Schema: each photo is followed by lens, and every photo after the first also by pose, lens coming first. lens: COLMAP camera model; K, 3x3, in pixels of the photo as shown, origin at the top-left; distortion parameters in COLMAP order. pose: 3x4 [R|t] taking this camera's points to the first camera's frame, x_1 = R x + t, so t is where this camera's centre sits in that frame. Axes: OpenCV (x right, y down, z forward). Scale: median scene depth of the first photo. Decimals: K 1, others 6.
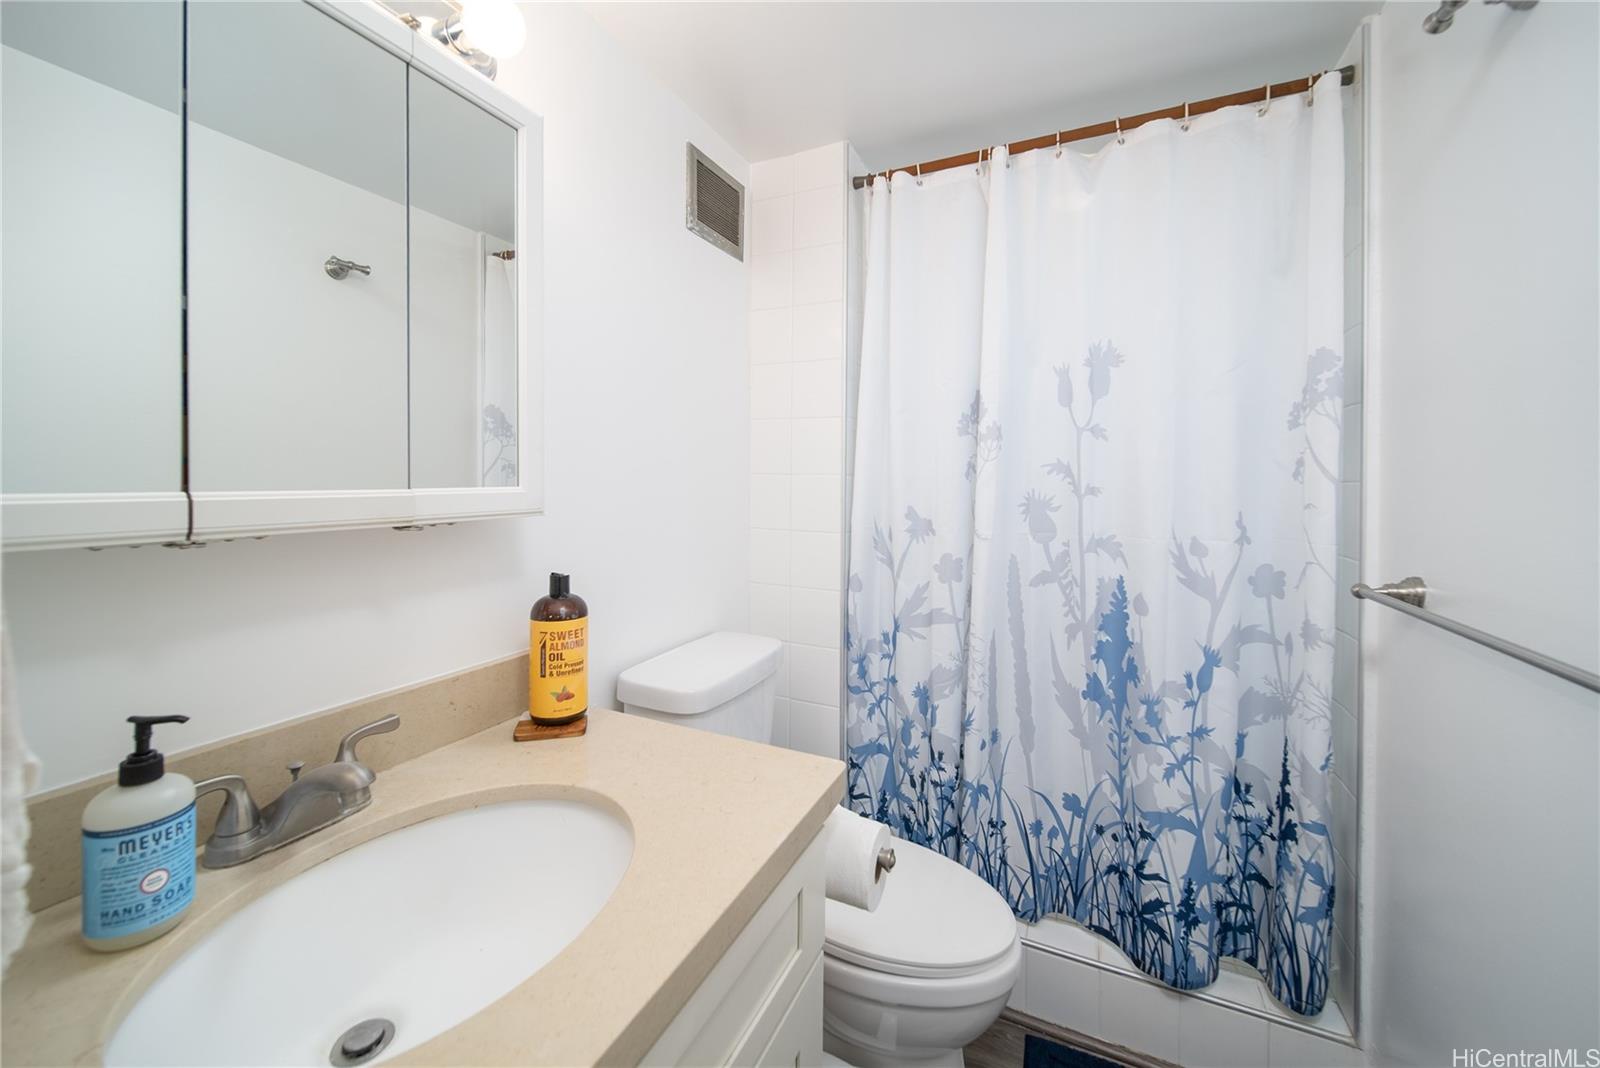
lens RADIAL K [[618.9, 0, 817.1], [0, 618.9, 489.4], [0, 0, 1]] dist [-0.003473, -0.001341]
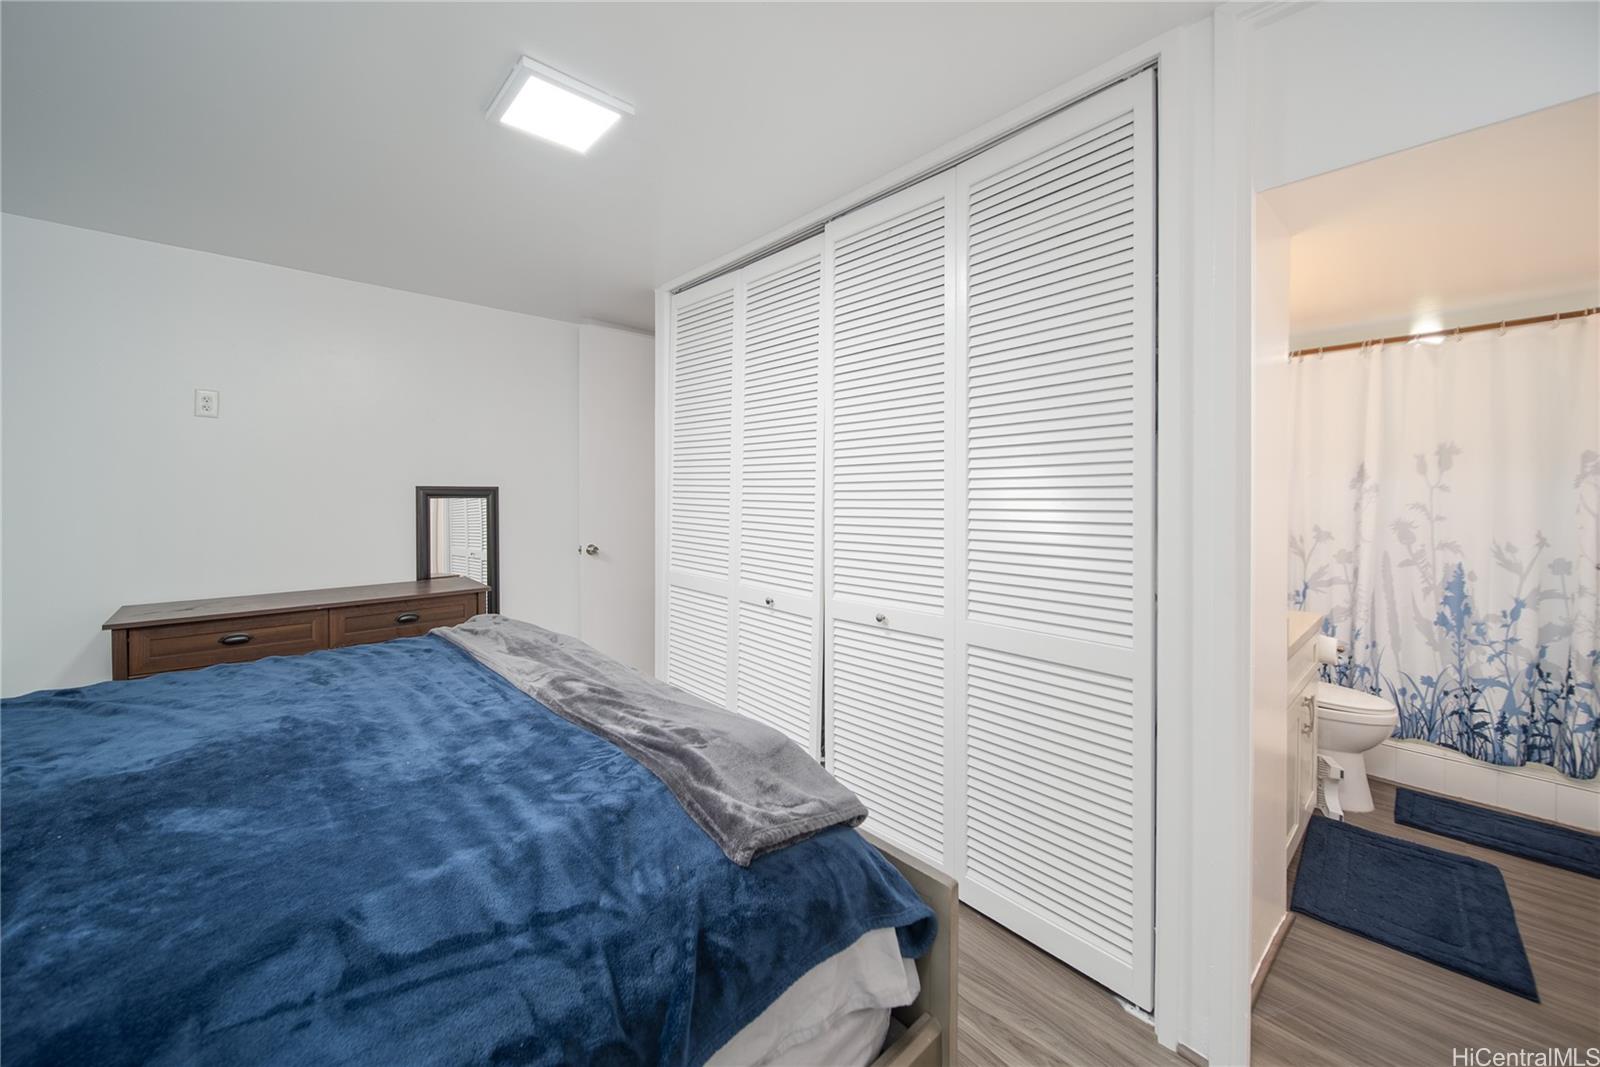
lens RADIAL K [[618.9, 0, 778.1], [0, 618.9, 501.9], [0, 0, 1]] dist [-0.003473, -0.001341]
pose [[0.911383, -0.000891, -0.411557, -0.676647], [-0.000267, 0.999996, -0.002756, -0.044655], [0.411558, 0.002621, 0.911380, -1.669465]]
